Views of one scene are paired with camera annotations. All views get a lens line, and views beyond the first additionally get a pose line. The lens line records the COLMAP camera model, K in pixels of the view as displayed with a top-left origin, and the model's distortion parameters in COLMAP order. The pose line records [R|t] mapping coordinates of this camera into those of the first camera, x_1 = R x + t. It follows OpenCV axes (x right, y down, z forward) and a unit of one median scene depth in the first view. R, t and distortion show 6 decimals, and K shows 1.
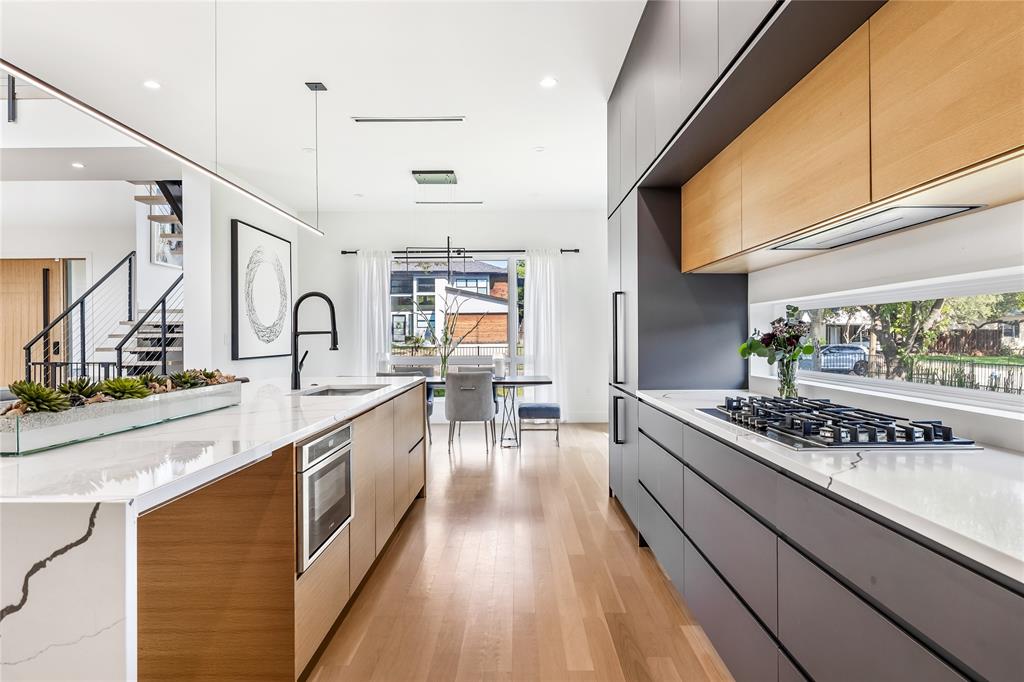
lens RADIAL K [[595.0, 0, 513.3], [0, 595.0, 336.4], [0, 0, 1]] dist [0.003211, 0.000120]
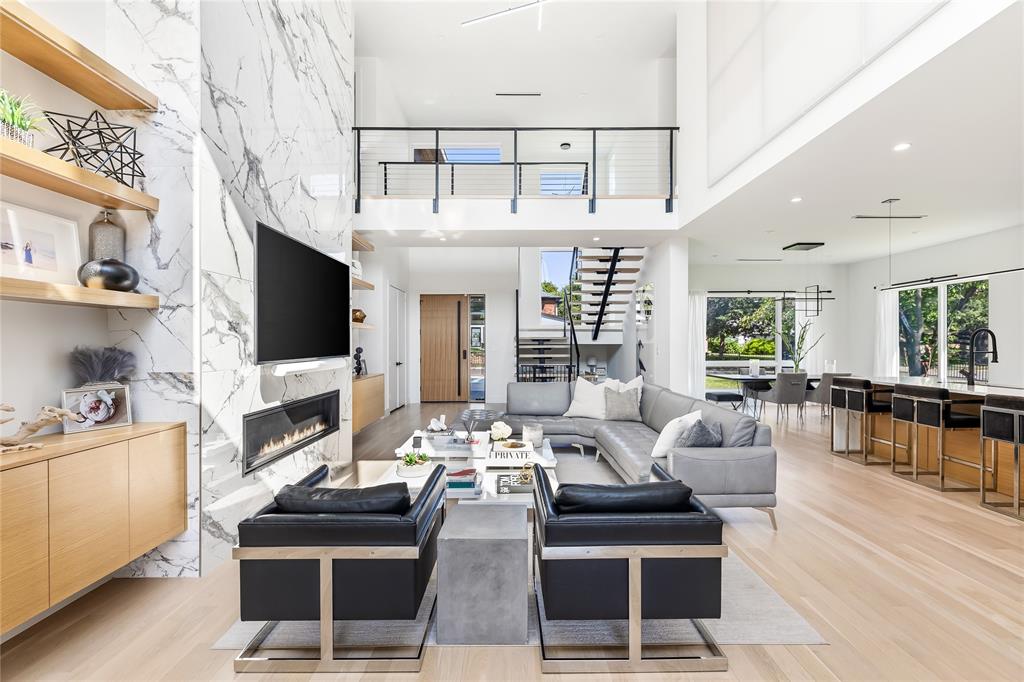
lens RADIAL K [[436.0, 0, 512.8], [0, 436.0, 345.3], [0, 0, 1]] dist [0.000413, -0.000152]
pose [[0.999880, 0.003492, 0.015121, -0.917116], [-0.003603, 0.999966, 0.007375, -0.016533], [-0.015095, -0.007429, 0.999858, -0.127189]]
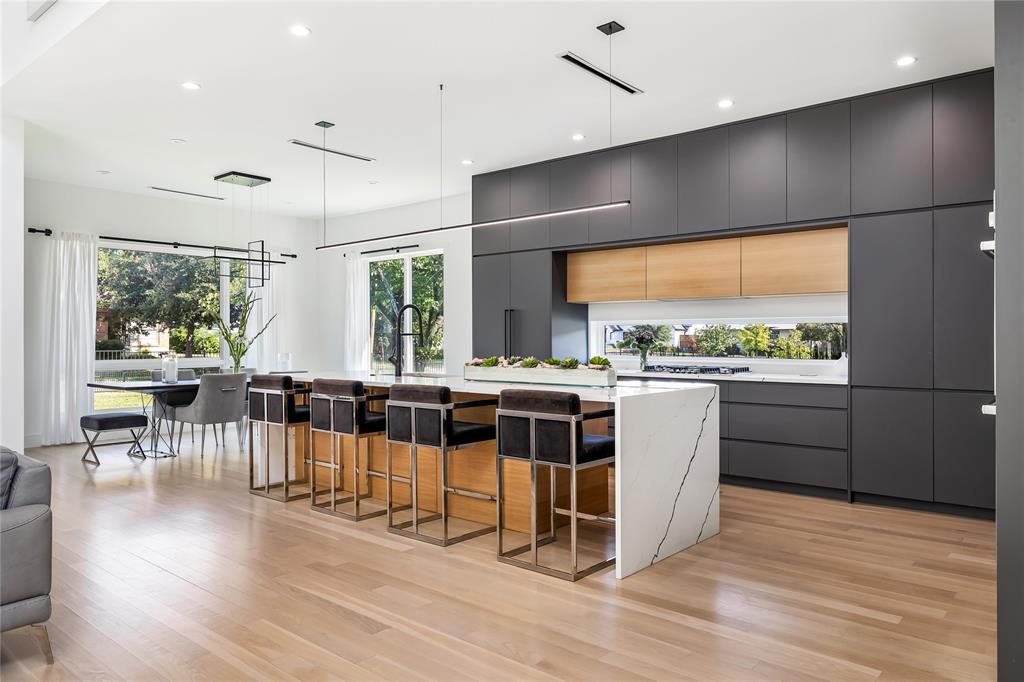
lens RADIAL K [[698.5, 0, 514.7], [0, 698.5, 334.6], [0, 0, 1]] dist [0.008945, -0.001421]
pose [[0.641438, 0.009377, 0.767118, -0.755201], [-0.004214, 0.999953, -0.008699, 0.003878], [-0.767164, 0.002347, 0.641447, -0.114969]]
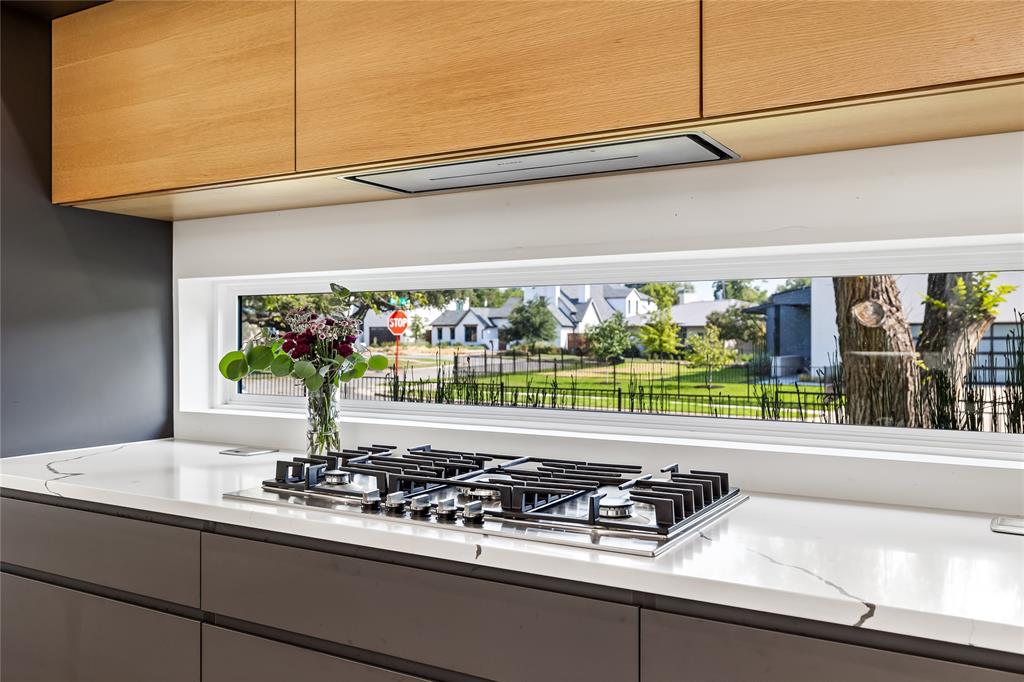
lens RADIAL K [[845.0, 0, 512.0], [0, 845.0, 341.0], [0, 0, 1]] dist [0.005198, 0.002075]
pose [[0.508487, 0.001317, 0.861069, -0.058183], [-0.003465, 0.999994, 0.000516, 0.000429], [-0.861063, -0.003246, 0.508489, 0.183469]]
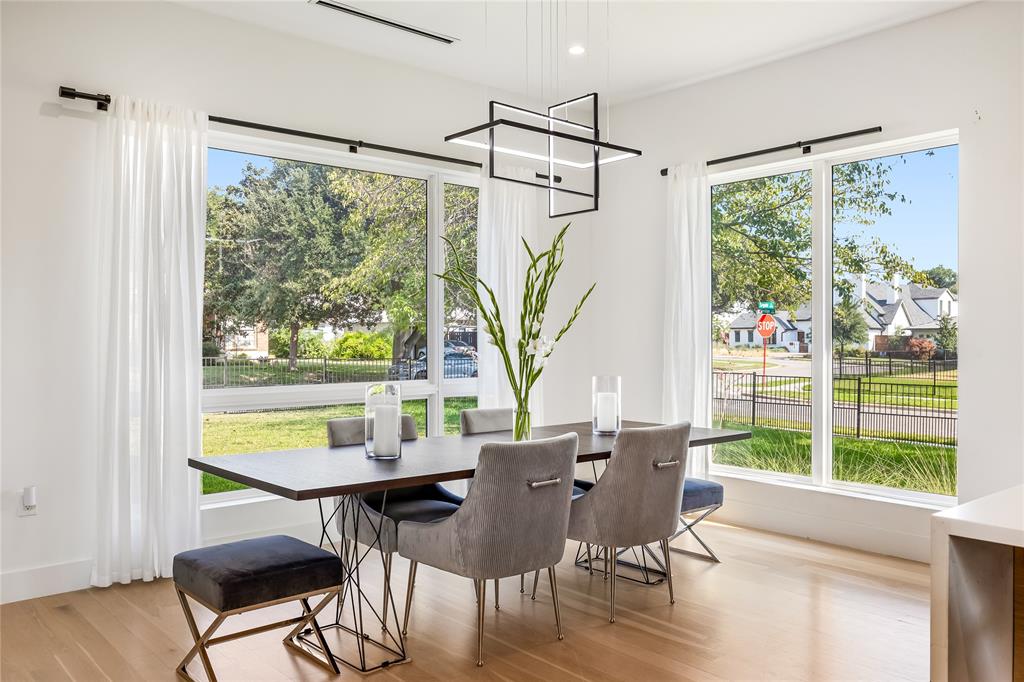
lens RADIAL K [[800.9, 0, 512.0], [0, 800.9, 341.0], [0, 0, 1]] dist [-0.003967, 0.000084]
pose [[0.749442, 0.003442, 0.662061, -0.511374], [-0.003467, 0.999993, -0.001274, 0.002041], [-0.662061, -0.001340, 0.749449, 0.624503]]
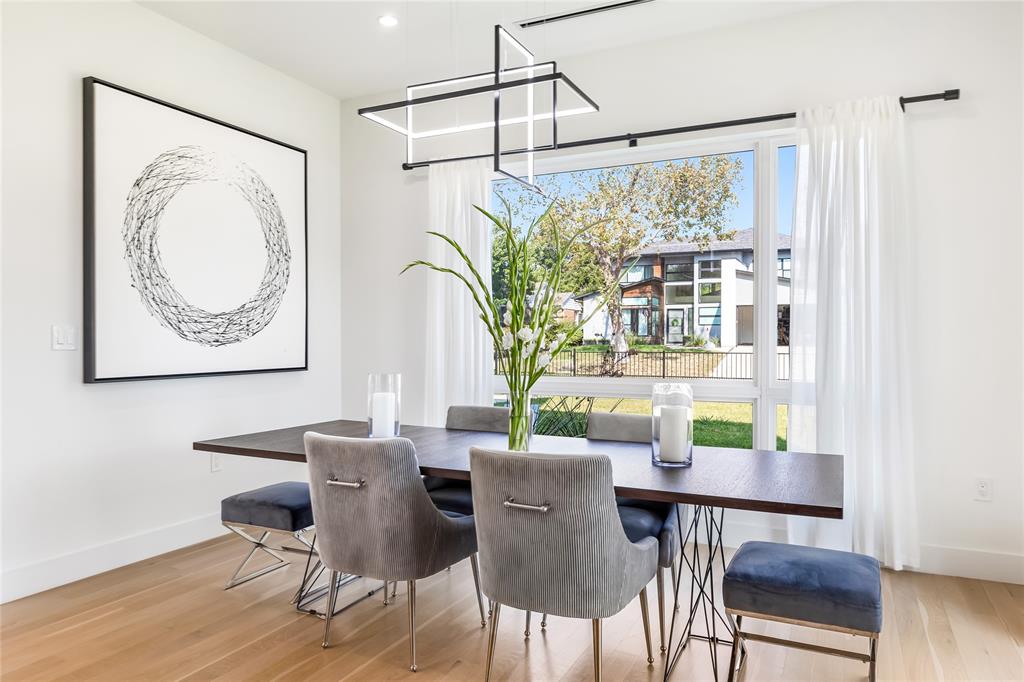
lens RADIAL K [[695.4, 0, 512.0], [0, 695.4, 341.0], [0, 0, 1]] dist [-0.002624, -0.000674]
pose [[0.901837, 0.009256, -0.431976, 0.063799], [-0.006530, 0.999948, 0.007792, 0.001598], [0.432026, -0.004207, 0.901851, 0.655562]]
